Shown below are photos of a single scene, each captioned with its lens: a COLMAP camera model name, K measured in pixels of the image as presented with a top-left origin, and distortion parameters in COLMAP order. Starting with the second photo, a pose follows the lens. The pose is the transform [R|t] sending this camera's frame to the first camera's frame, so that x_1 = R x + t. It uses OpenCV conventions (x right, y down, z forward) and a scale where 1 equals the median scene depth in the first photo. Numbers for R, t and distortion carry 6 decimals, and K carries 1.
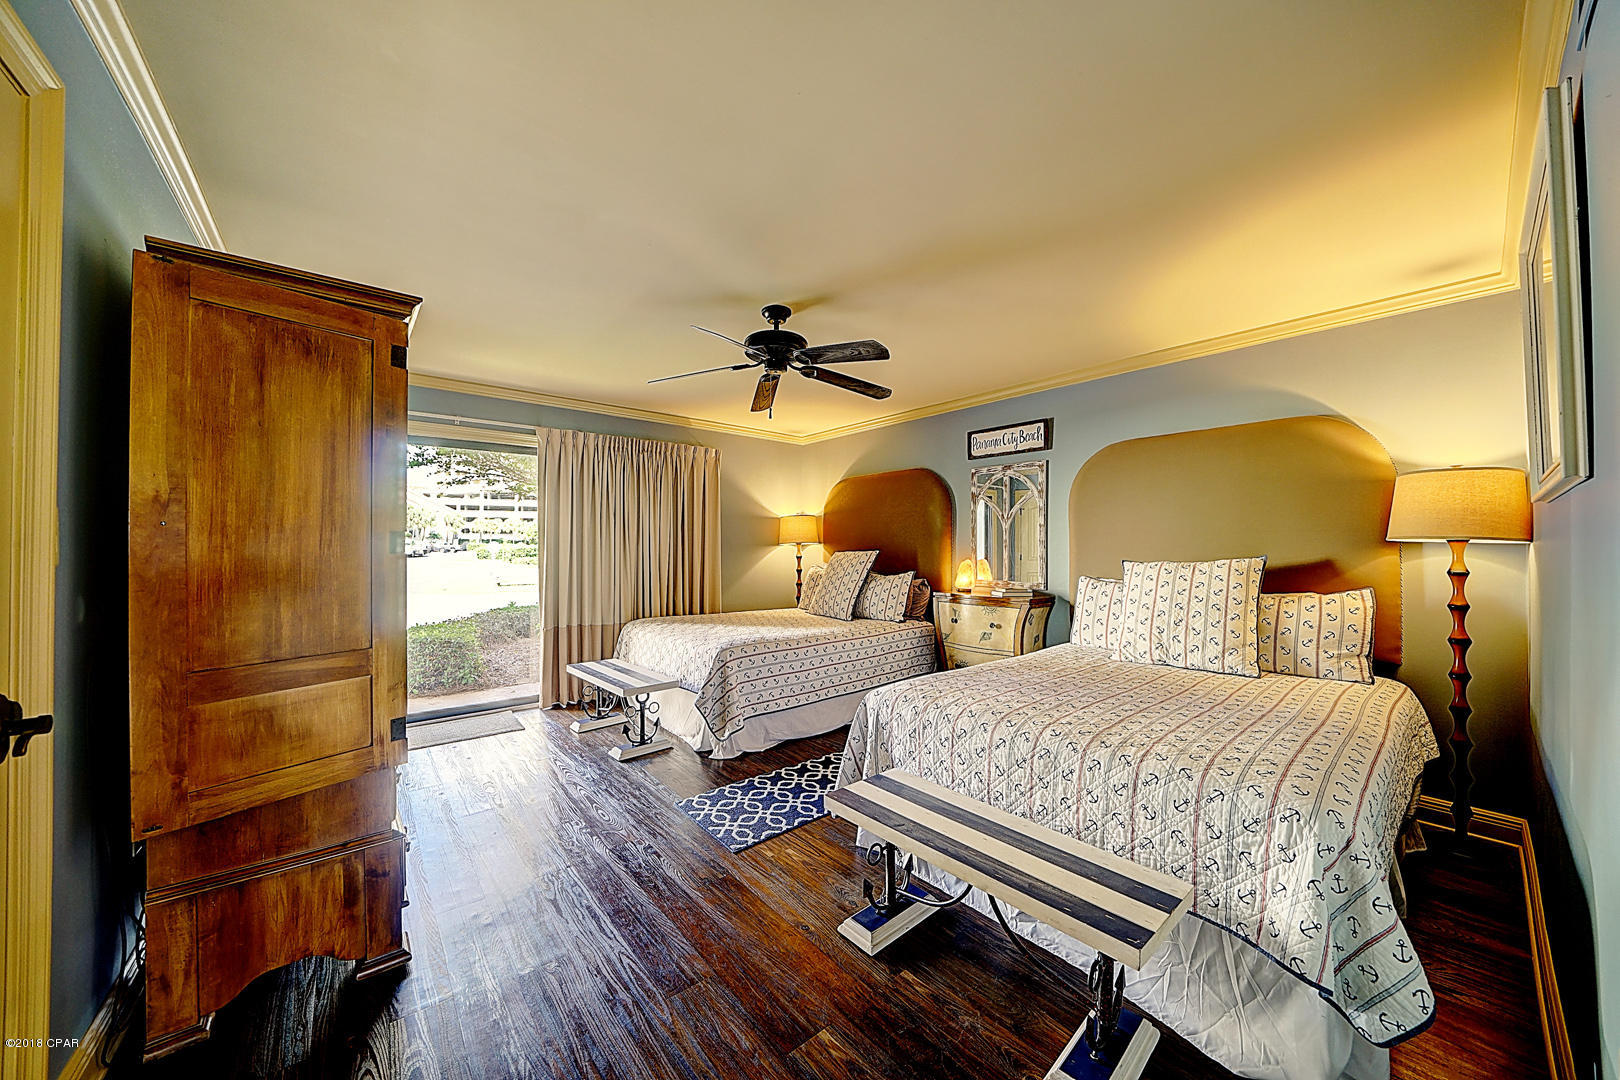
lens RADIAL K [[561.9, 0, 809.6], [0, 561.9, 541.9], [0, 0, 1]] dist [-0.024366, 0.001808]
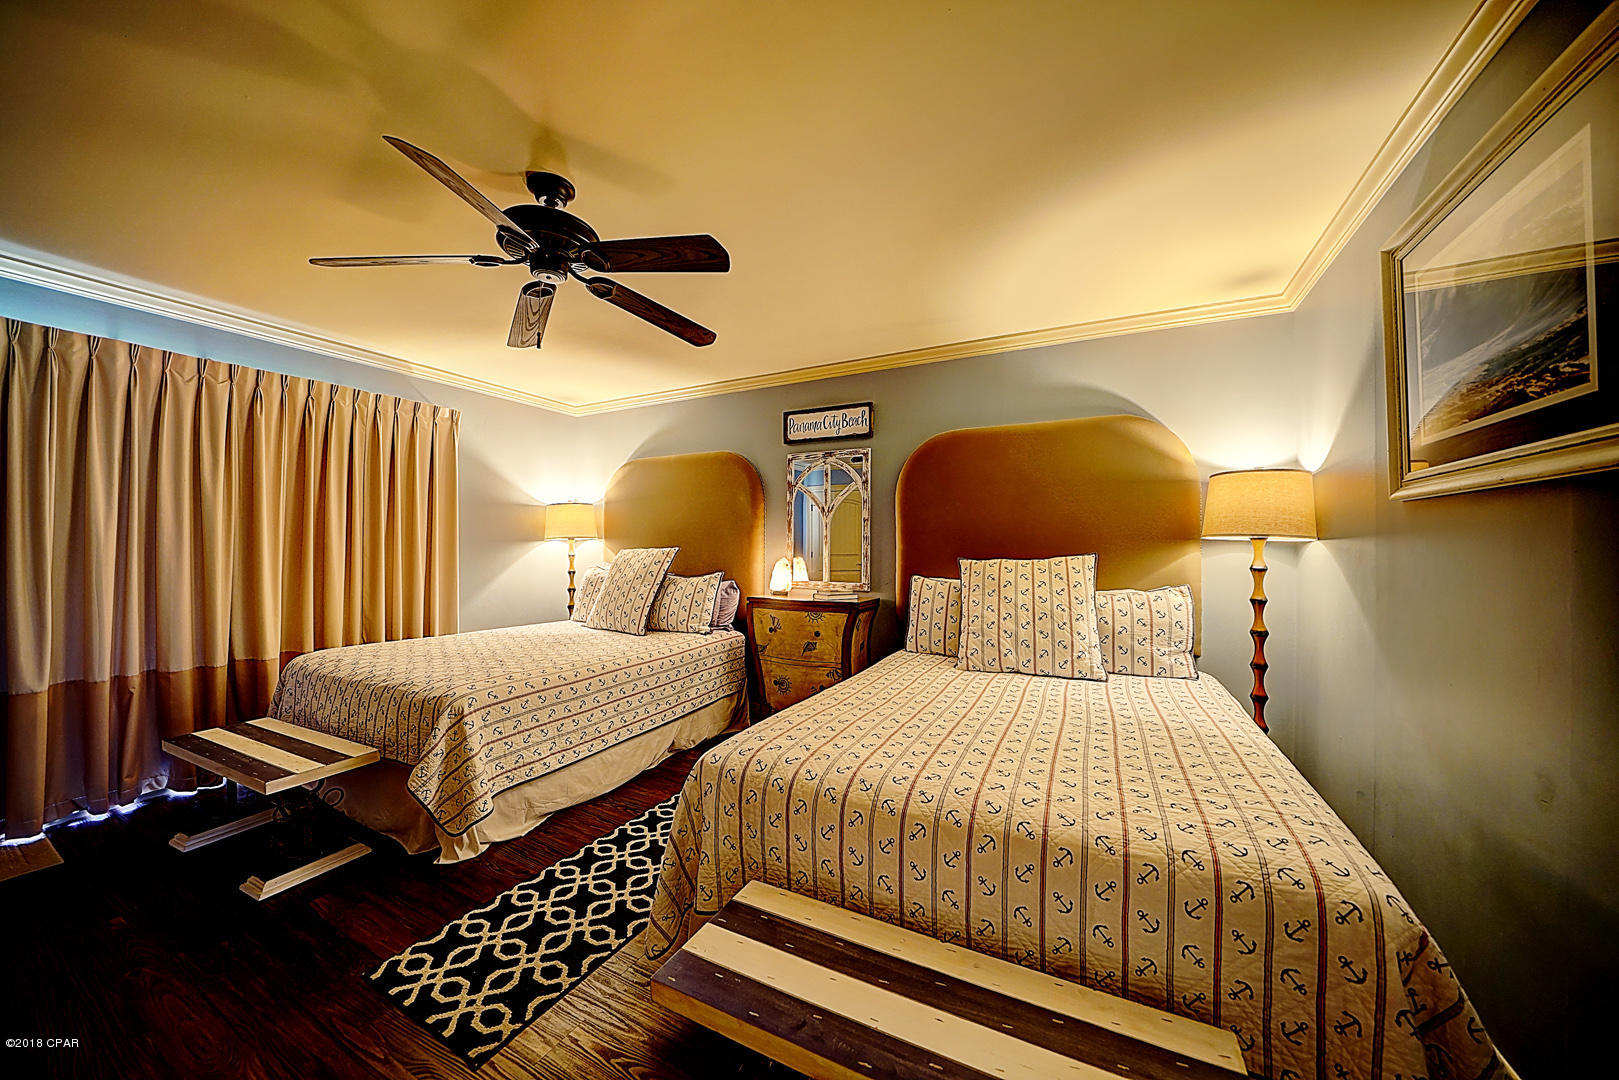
lens RADIAL K [[561.6, 0, 809.7], [0, 561.6, 540.8], [0, 0, 1]] dist [-0.024366, 0.001808]
pose [[0.921644, 0.004142, 0.388014, -0.023373], [-0.006059, 0.999975, 0.003717, 0.001915], [-0.387988, -0.005776, 0.921646, 0.212938]]
